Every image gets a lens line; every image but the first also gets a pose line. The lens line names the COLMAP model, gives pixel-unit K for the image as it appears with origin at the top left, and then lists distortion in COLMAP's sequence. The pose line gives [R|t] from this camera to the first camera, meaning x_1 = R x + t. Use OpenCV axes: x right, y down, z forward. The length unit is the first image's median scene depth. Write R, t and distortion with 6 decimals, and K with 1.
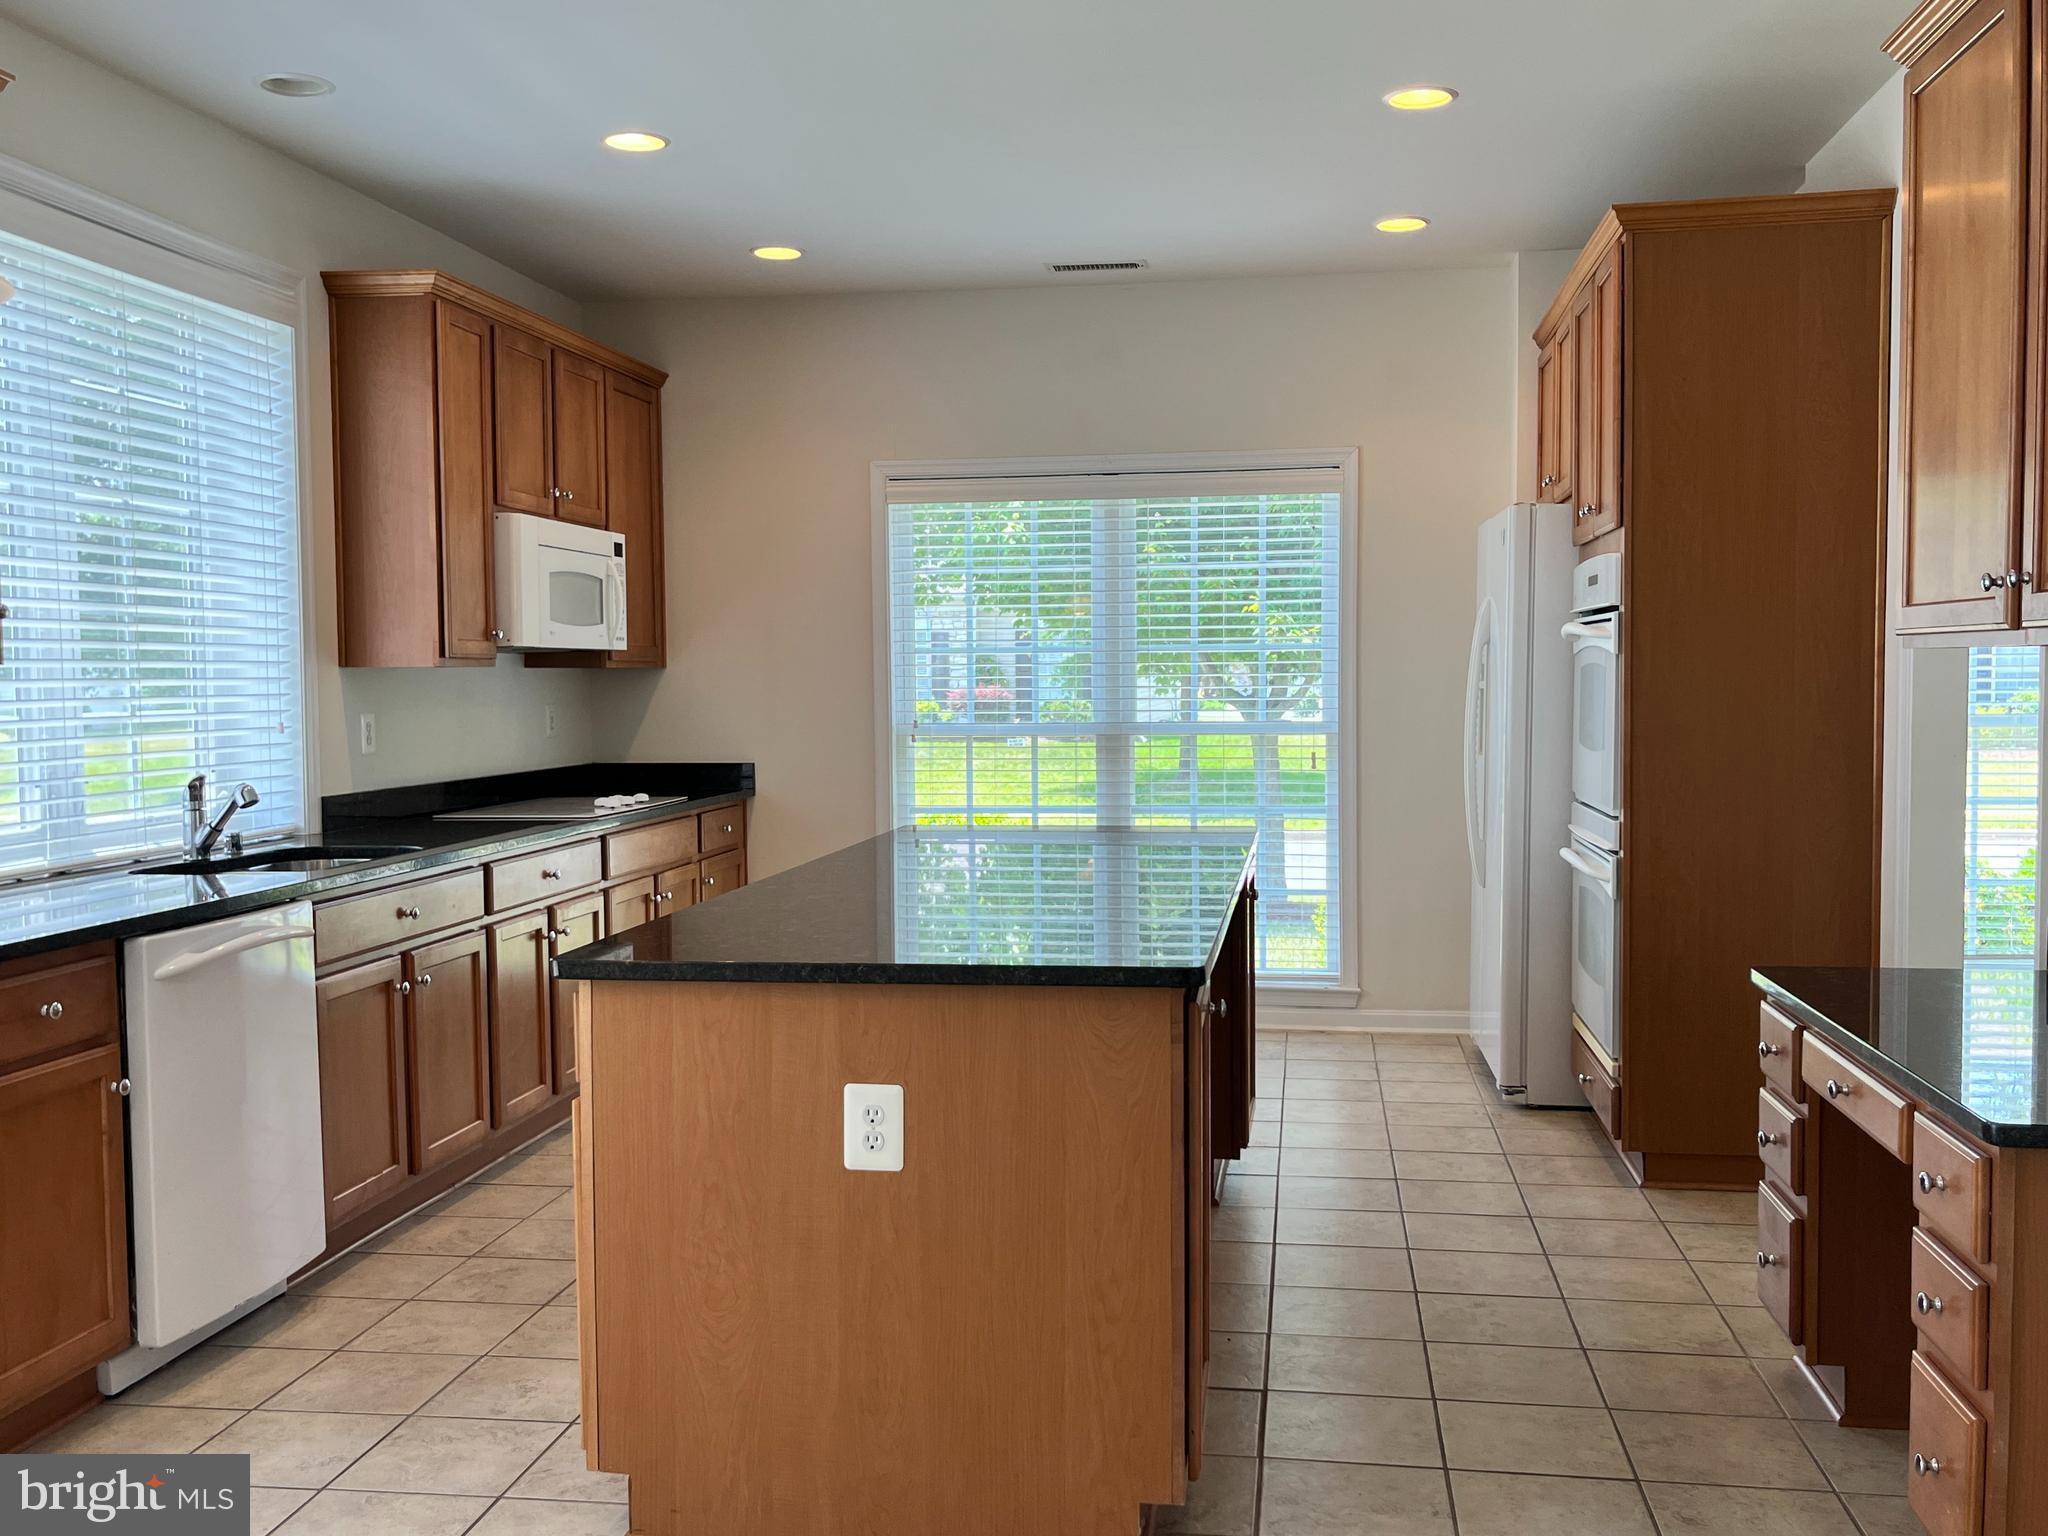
lens RADIAL K [[1917.7, 0, 1037.0], [0, 1917.7, 771.7], [0, 0, 1]] dist [0.034958, 0.000000]
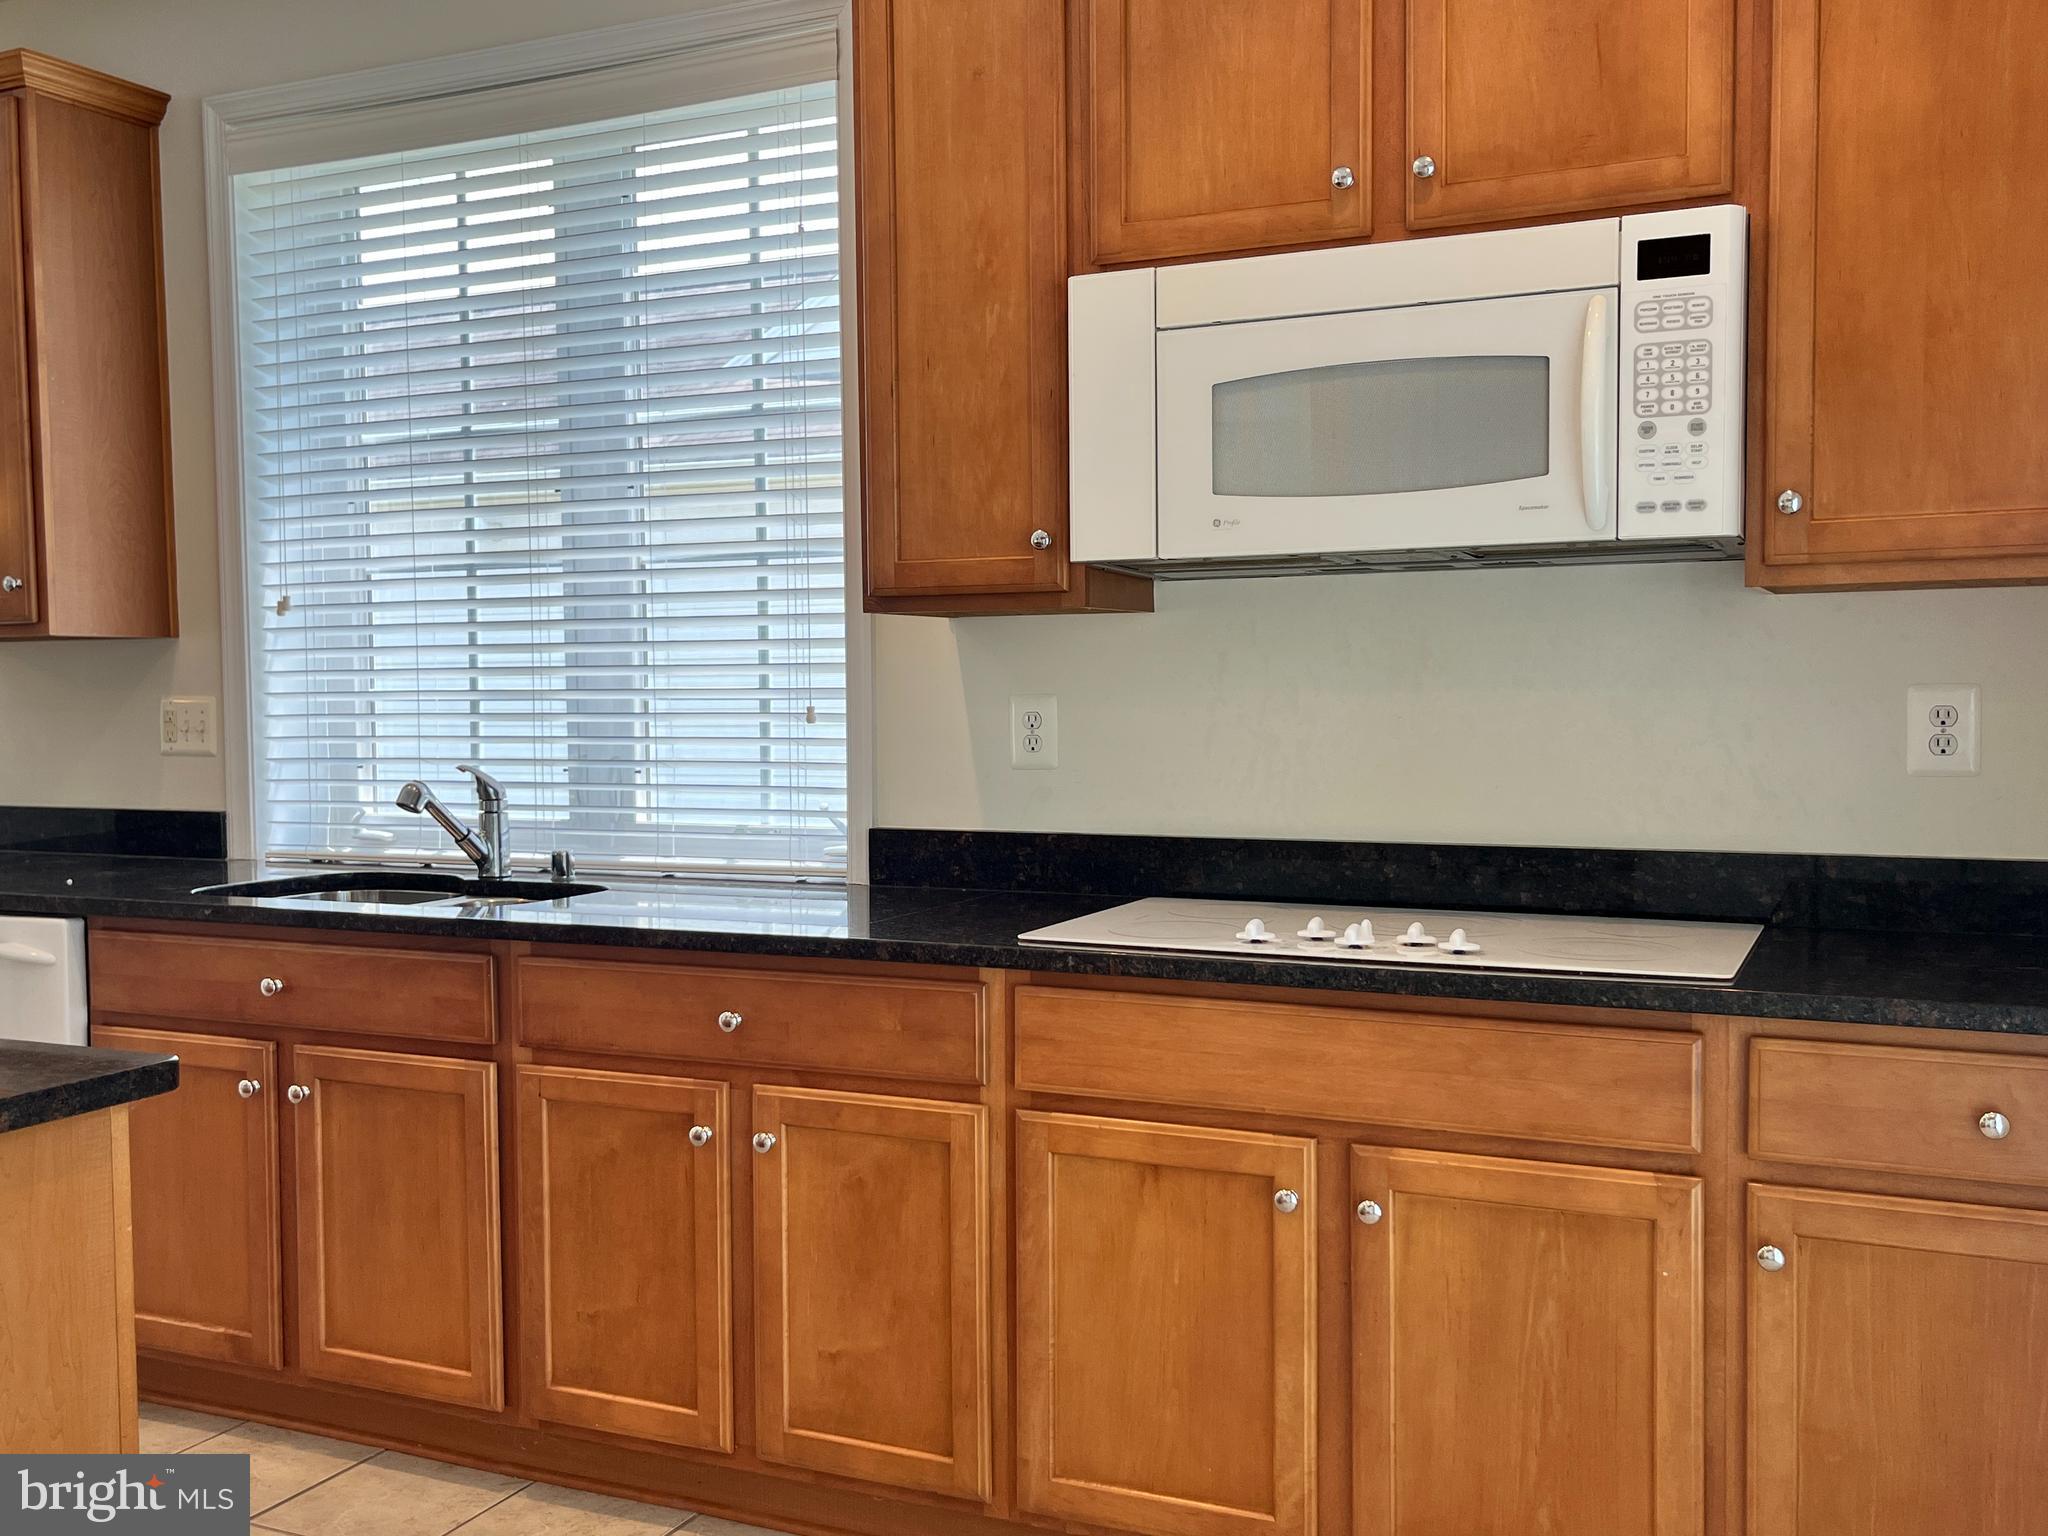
lens RADIAL K [[1917.7, 0, 1020.8], [0, 1917.7, 775.5], [0, 0, 1]] dist [0.034958, 0.000000]
pose [[-0.292815, 0.058729, -0.954364, 0.192359], [-0.036078, 0.996723, 0.072405, -0.047055], [0.955488, 0.055633, -0.289736, 1.143425]]
